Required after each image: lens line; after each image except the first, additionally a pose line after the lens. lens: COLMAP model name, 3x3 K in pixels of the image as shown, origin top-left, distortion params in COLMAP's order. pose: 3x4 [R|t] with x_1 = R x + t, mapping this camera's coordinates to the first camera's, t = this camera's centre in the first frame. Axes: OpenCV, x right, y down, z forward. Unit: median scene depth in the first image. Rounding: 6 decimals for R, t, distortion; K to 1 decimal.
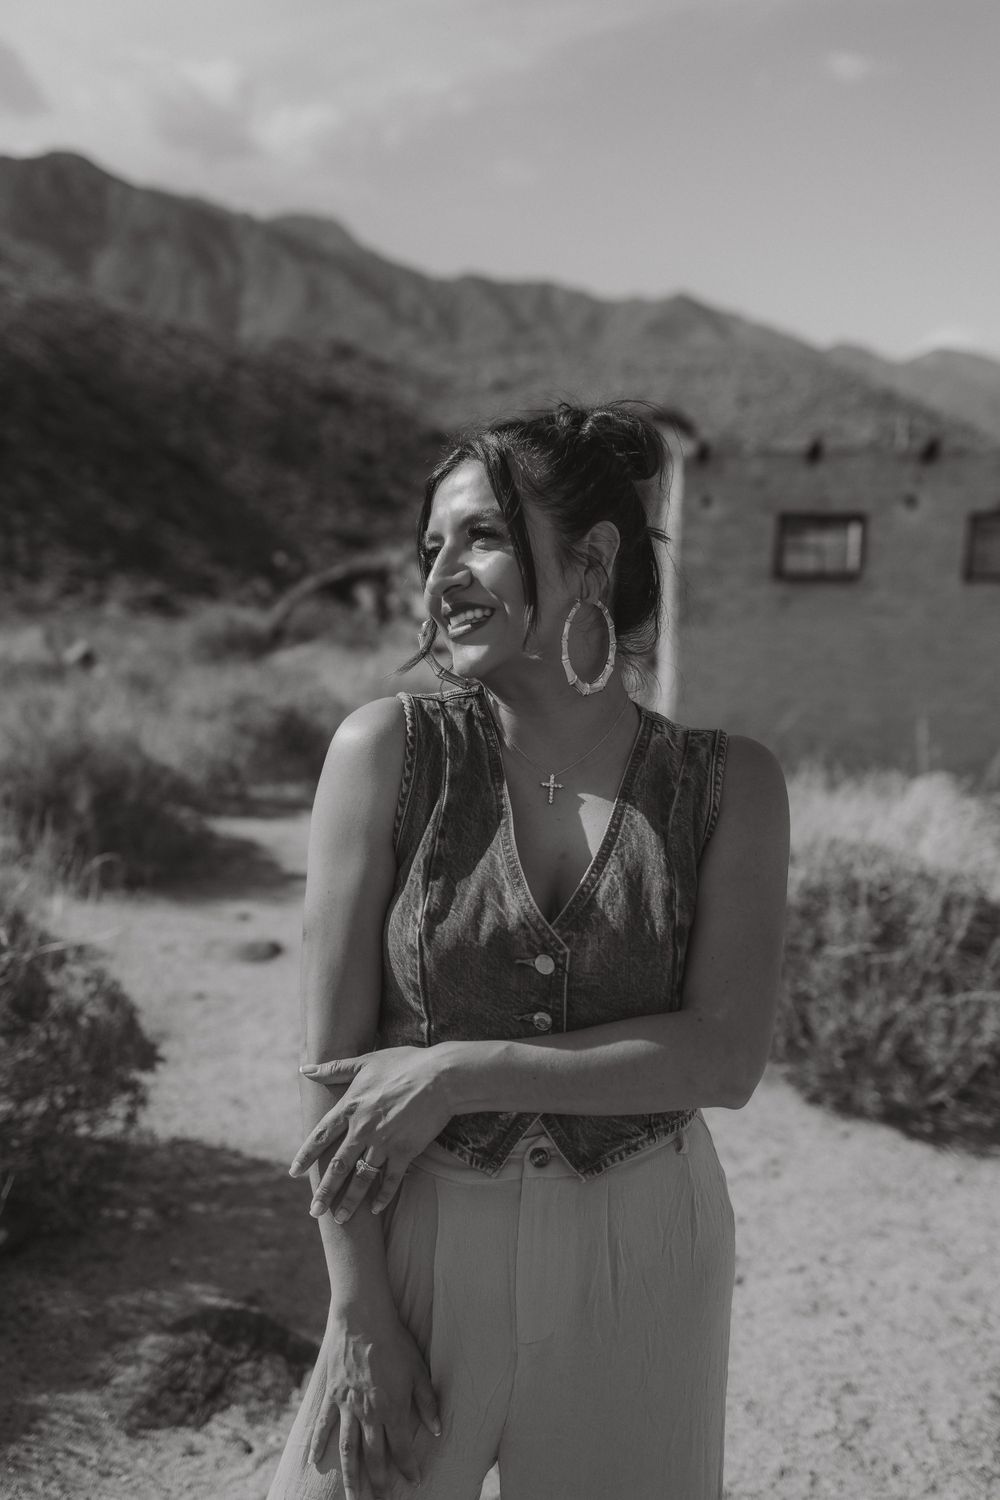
lens RADIAL K [[1279.9, 0, 441.0], [0, 1279.9, 884.9], [0, 0, 1]] dist [0.054112, 0.001941]
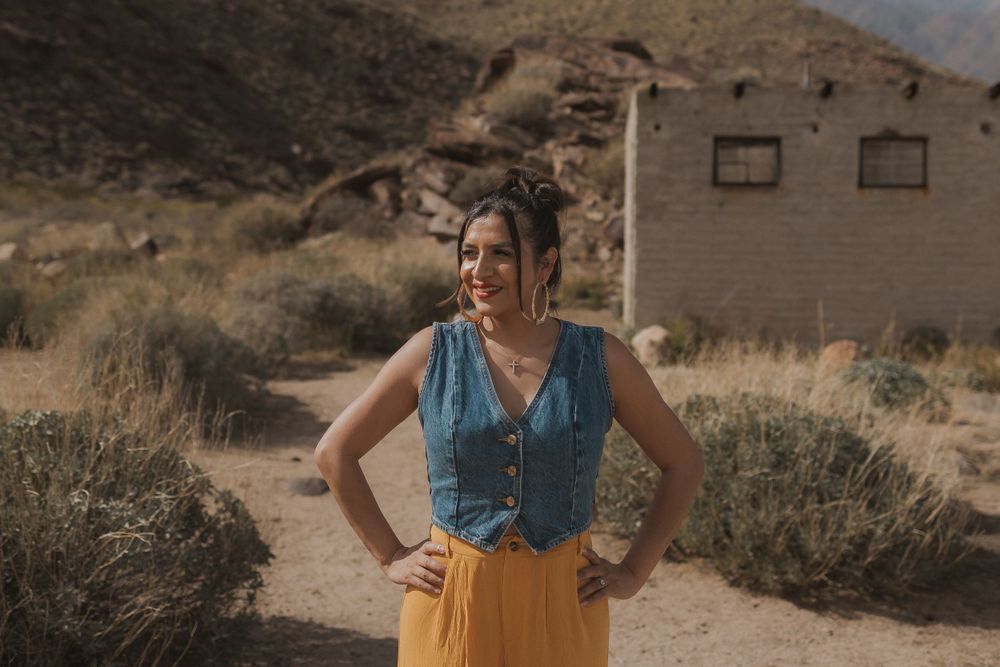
lens RADIAL K [[1149.1, 0, 500.0], [0, 1149.1, 333.5], [0, 0, 1]] dist [0.063227, -0.012129]
pose [[0.998608, -0.009778, 0.051826, -0.023473], [0.014271, 0.996103, -0.087031, 0.004600], [-0.050773, 0.087650, 0.994857, -0.244800]]
